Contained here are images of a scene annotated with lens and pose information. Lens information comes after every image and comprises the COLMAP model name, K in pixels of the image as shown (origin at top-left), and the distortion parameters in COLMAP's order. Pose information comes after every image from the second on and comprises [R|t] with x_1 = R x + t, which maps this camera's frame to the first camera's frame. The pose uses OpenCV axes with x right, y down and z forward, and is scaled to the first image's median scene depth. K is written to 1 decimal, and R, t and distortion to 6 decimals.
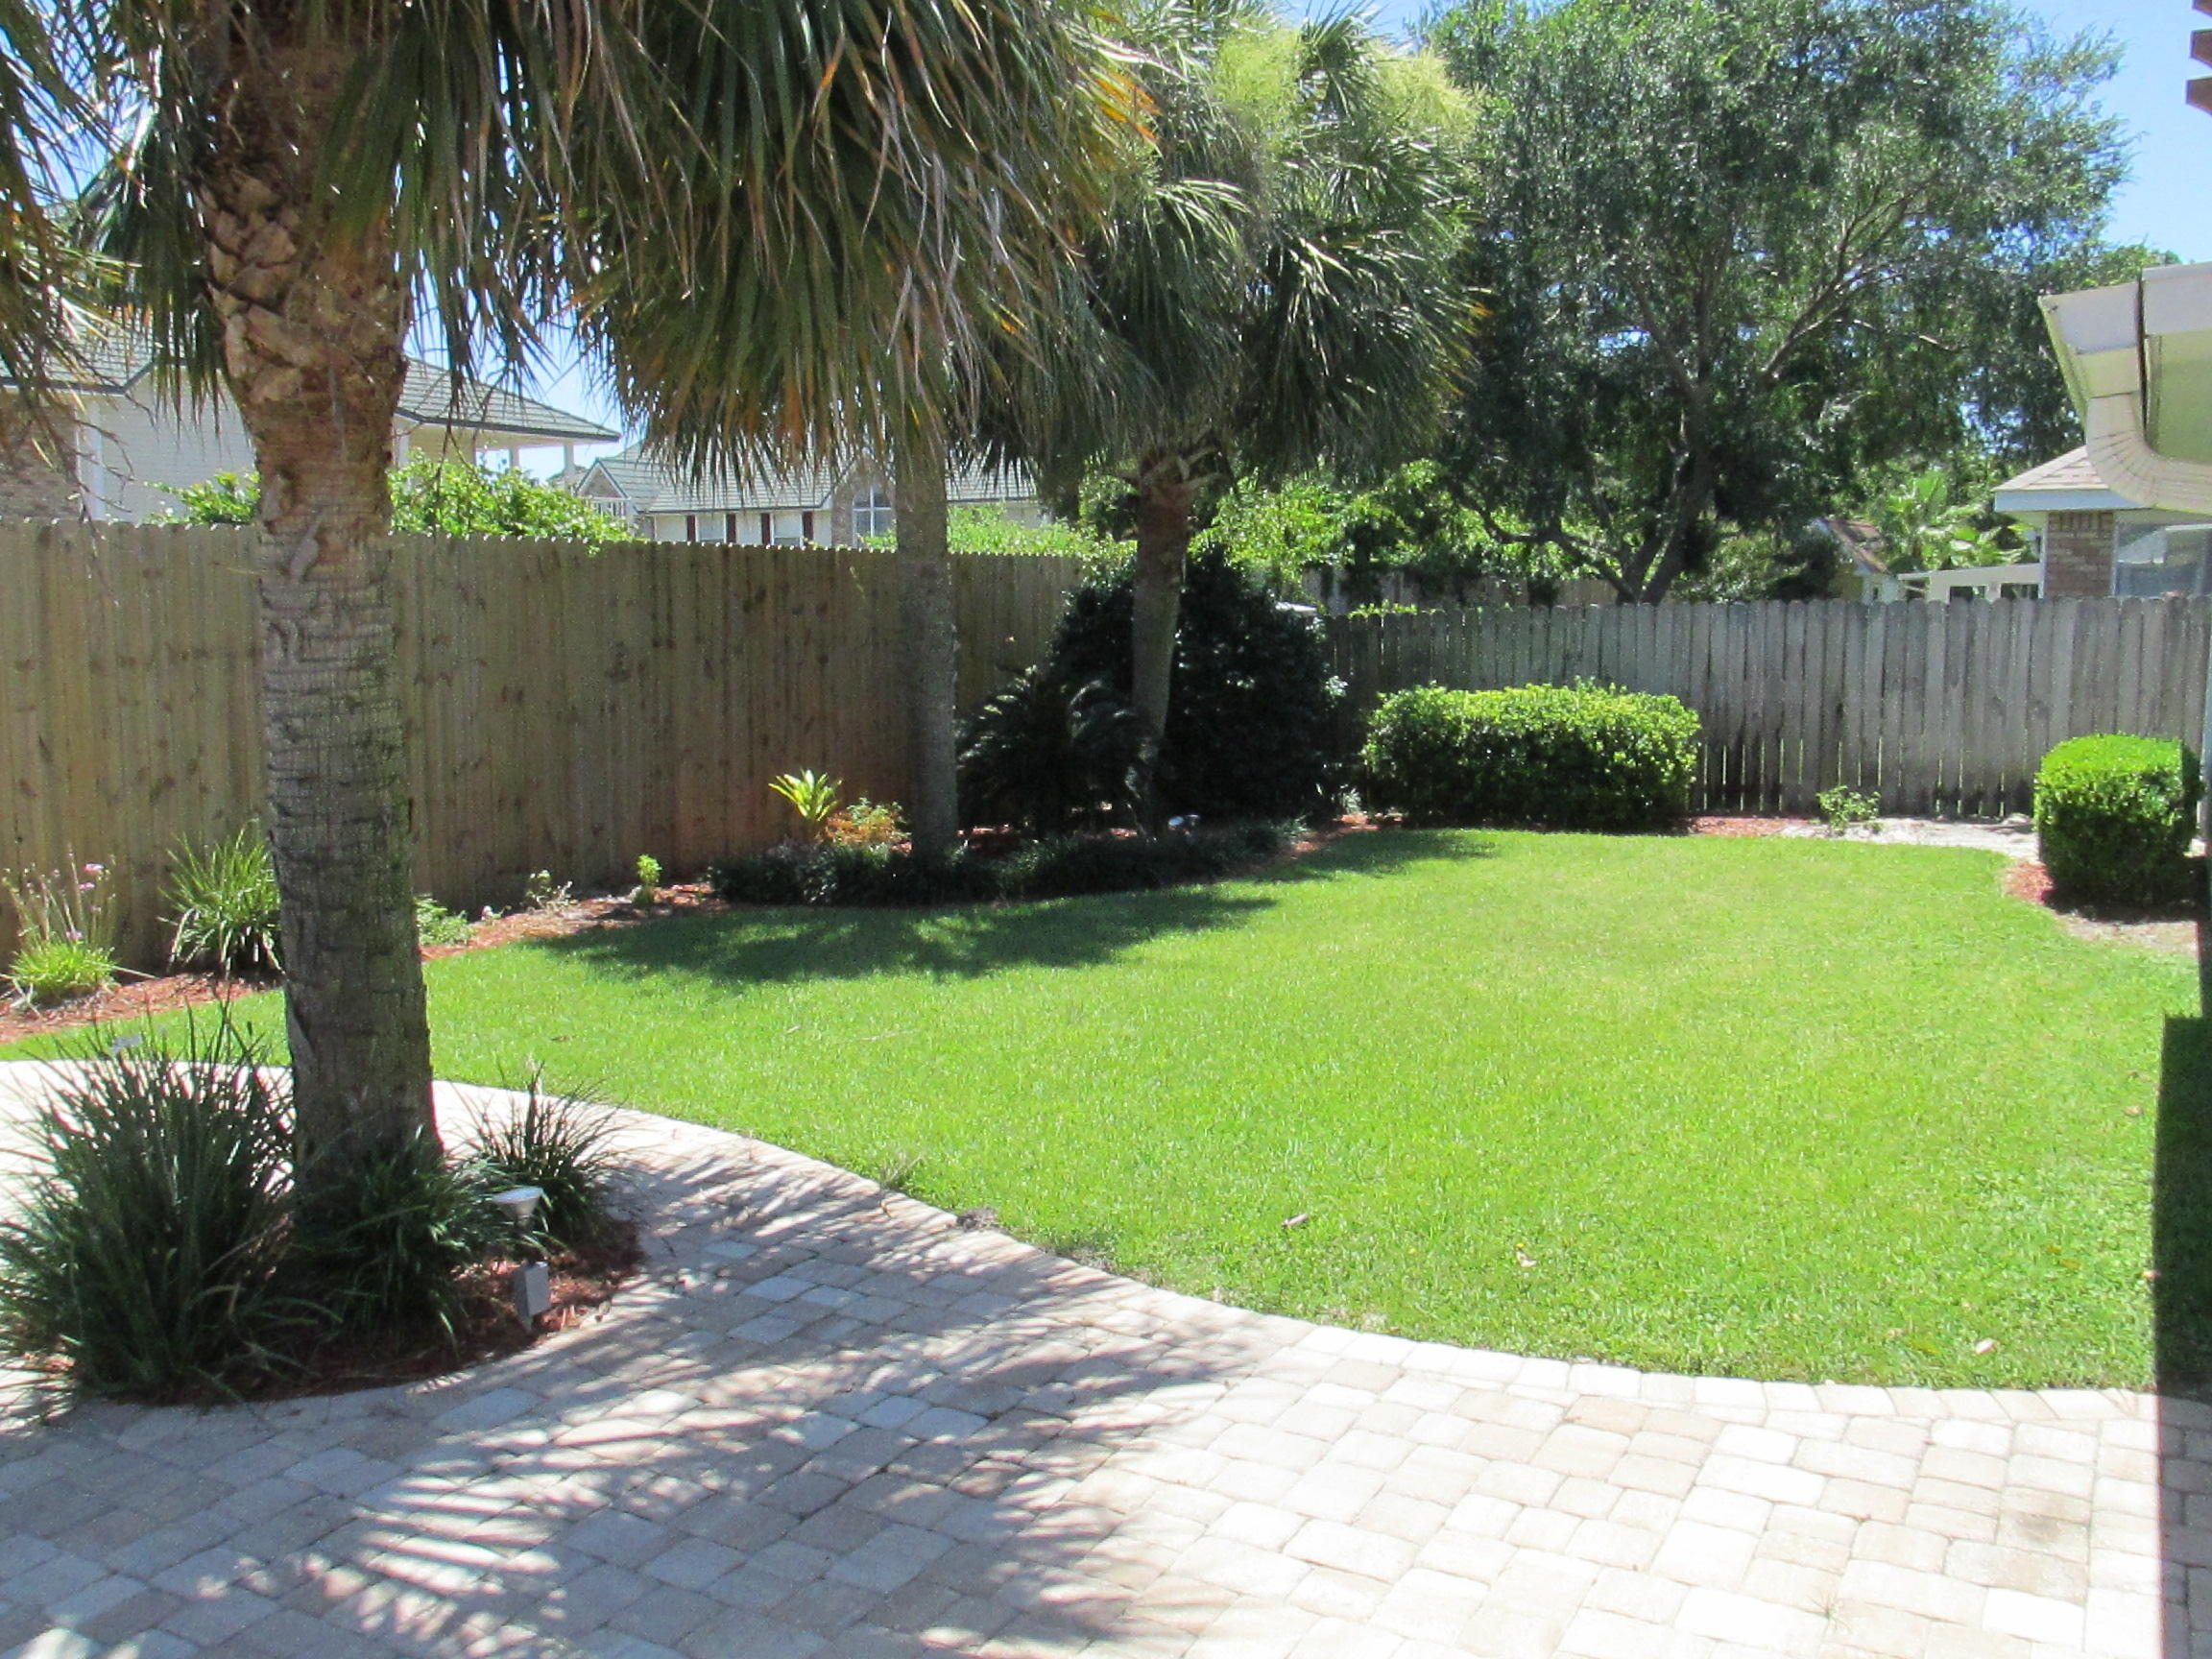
lens RADIAL K [[1832.3, 0, 1106.0], [0, 1832.3, 829.5], [0, 0, 1]] dist [-0.040763, 0.009181]
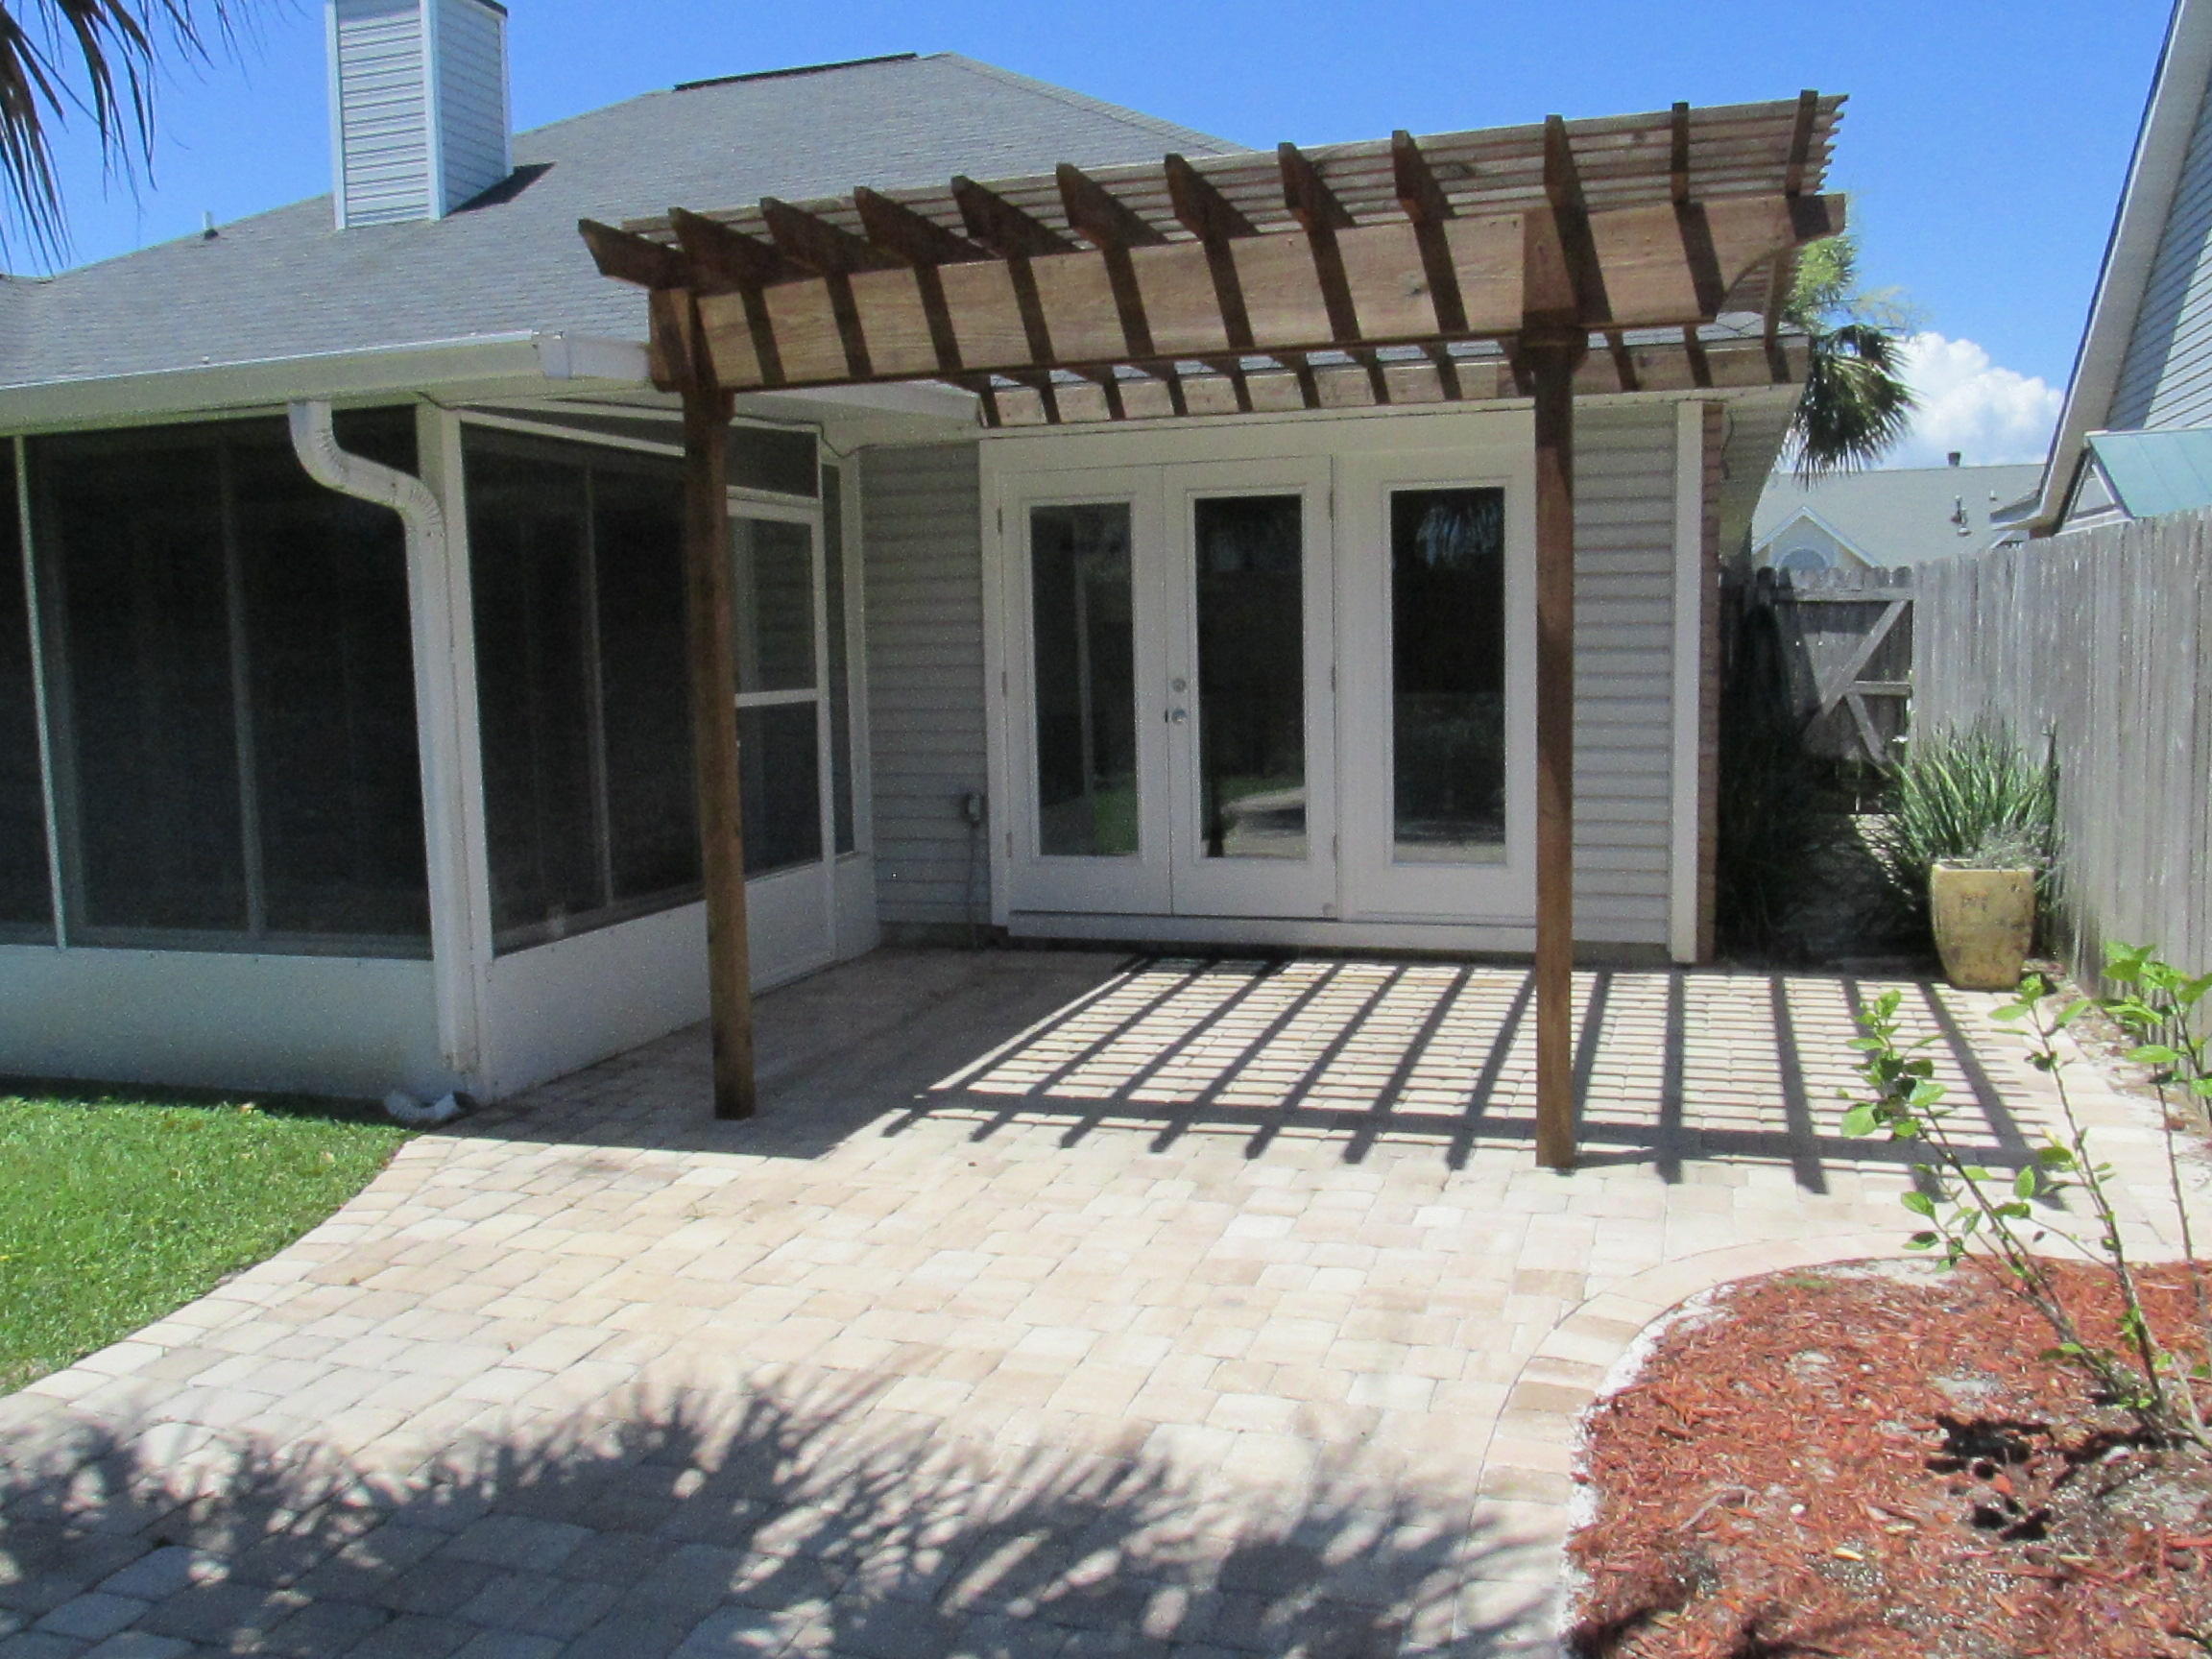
lens RADIAL K [[1831.7, 0, 1106.0], [0, 1831.7, 829.5], [0, 0, 1]] dist [0.082317, 0.005184]
pose [[-0.199389, -0.085799, 0.976157, -0.495417], [0.144858, 0.982634, 0.115956, -0.002586], [-0.969154, 0.164524, -0.183498, 0.399483]]
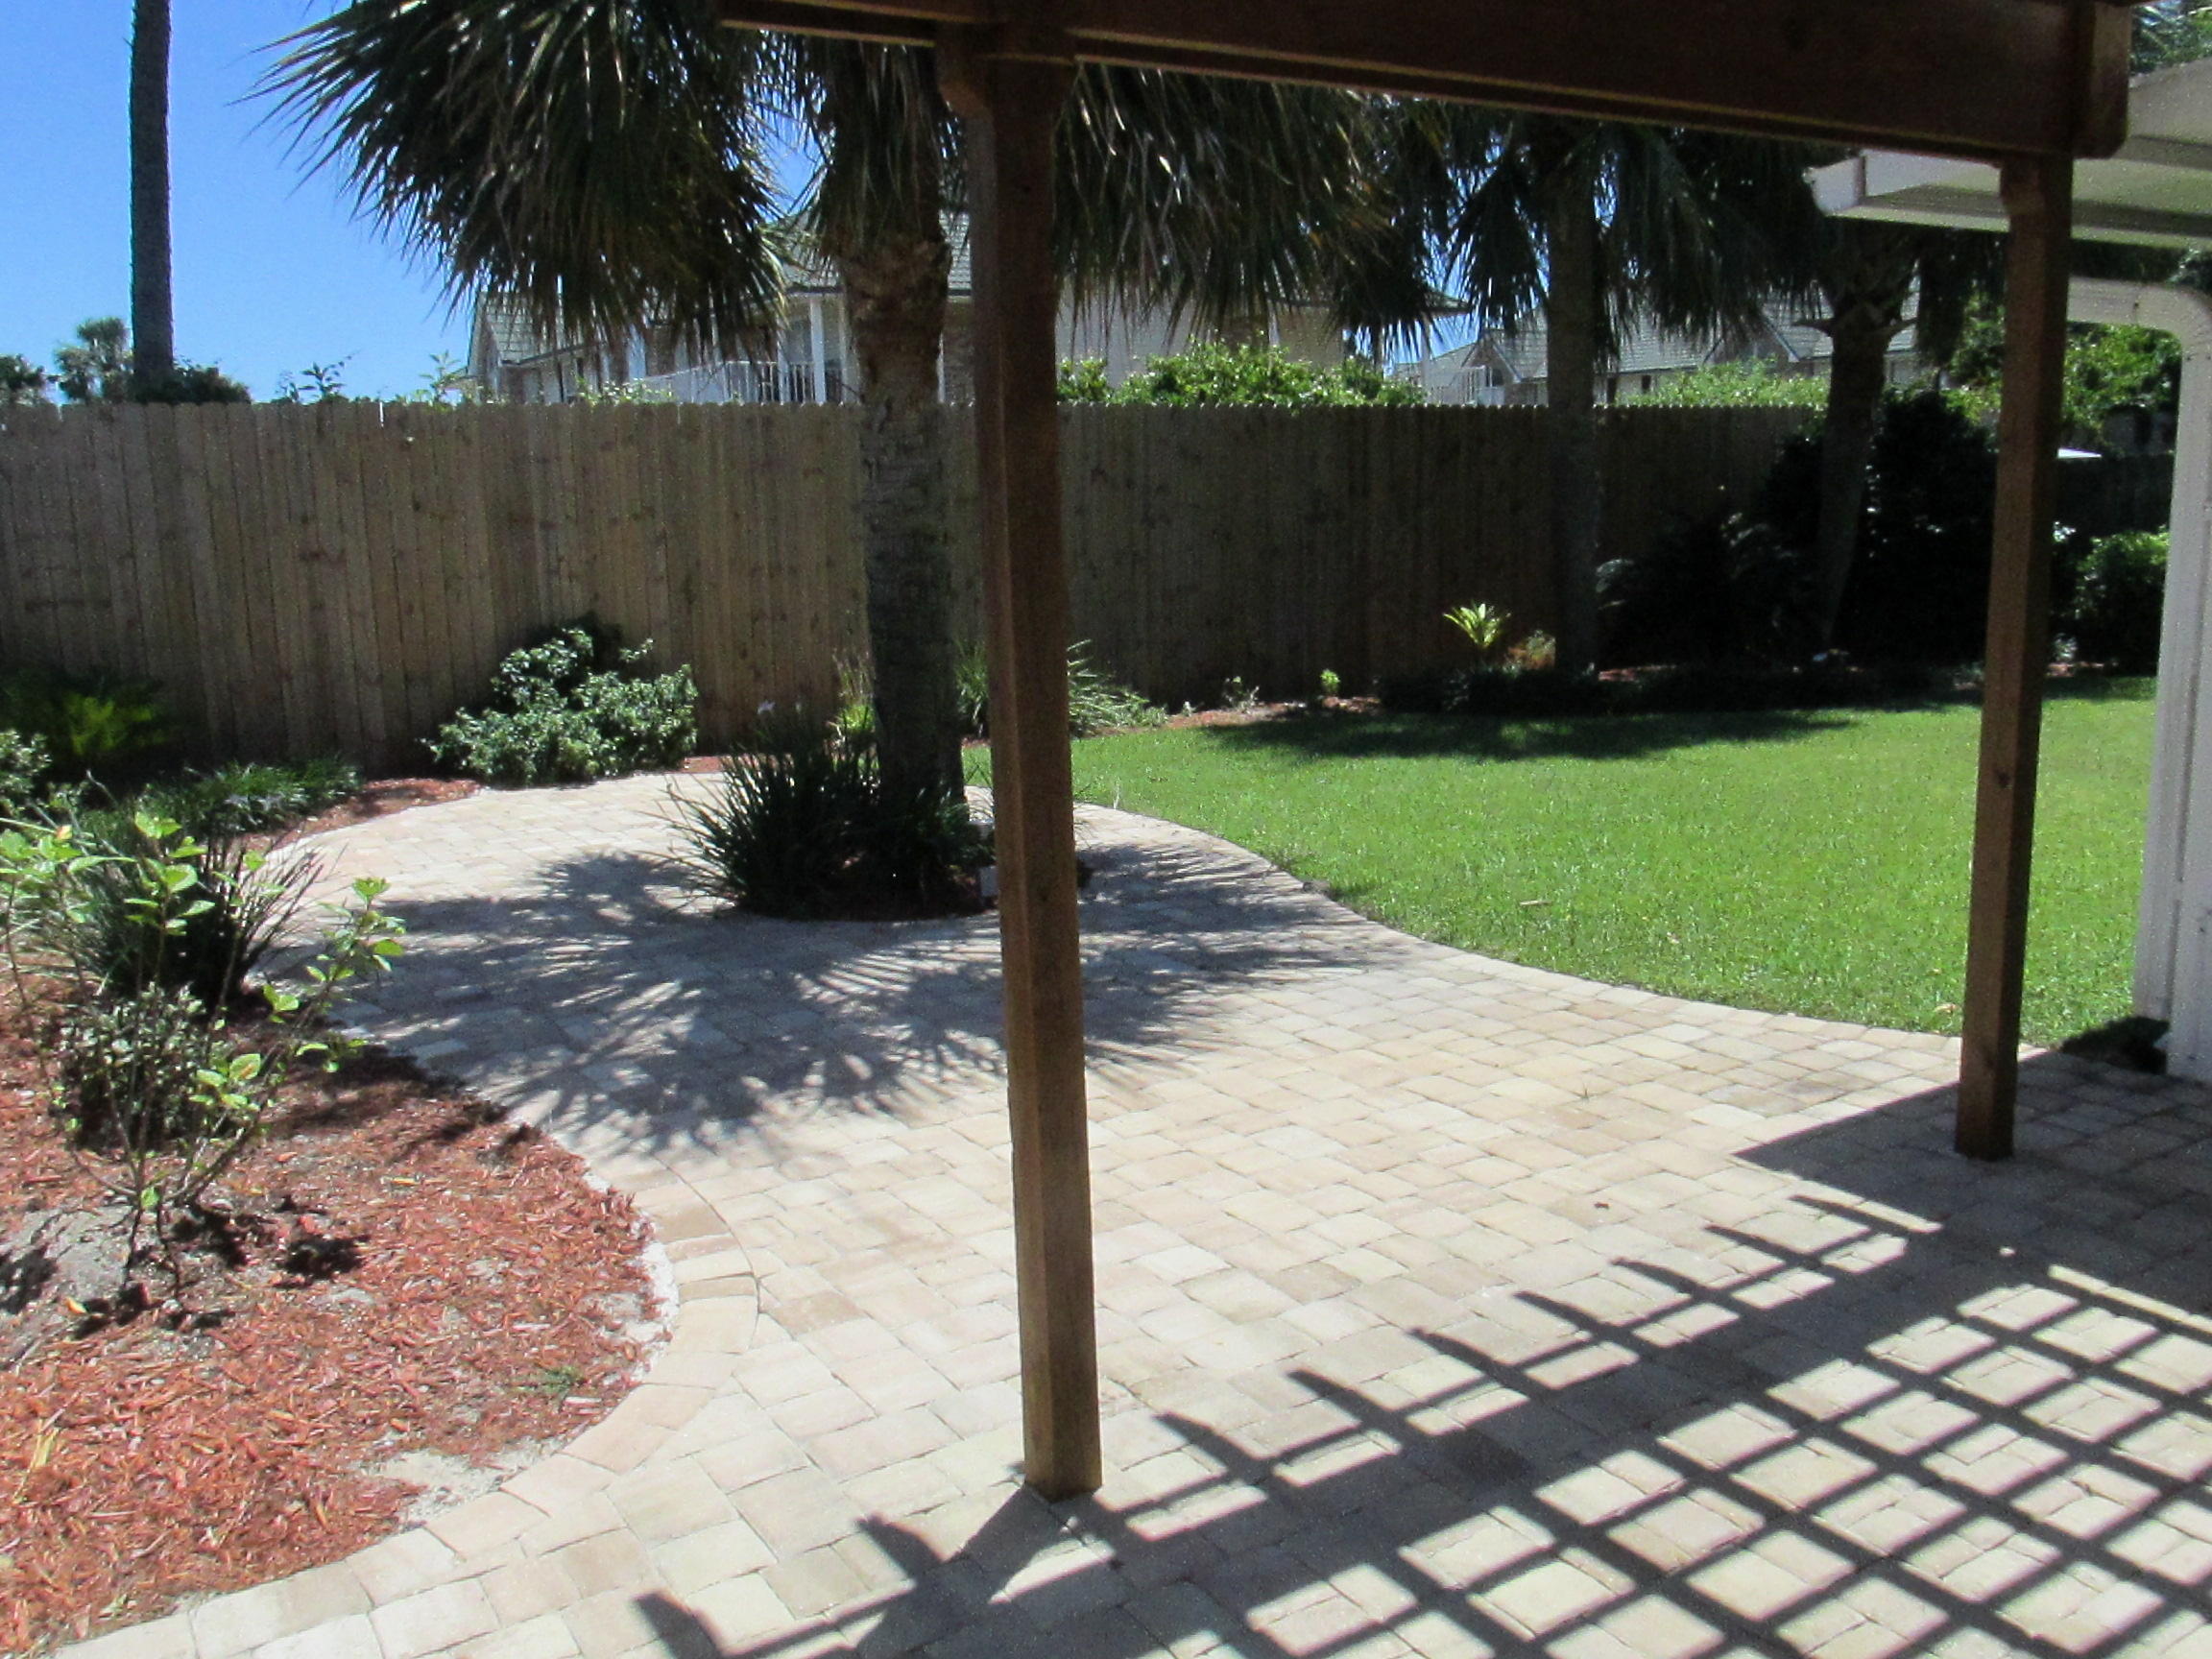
lens RADIAL K [[1832.3, 0, 1106.0], [0, 1832.3, 829.5], [0, 0, 1]] dist [-0.040763, 0.009181]
pose [[0.878418, 0.069672, -0.472788, 0.328841], [-0.036724, 0.996231, 0.078577, 0.049704], [0.476481, -0.051660, 0.877666, -0.216149]]
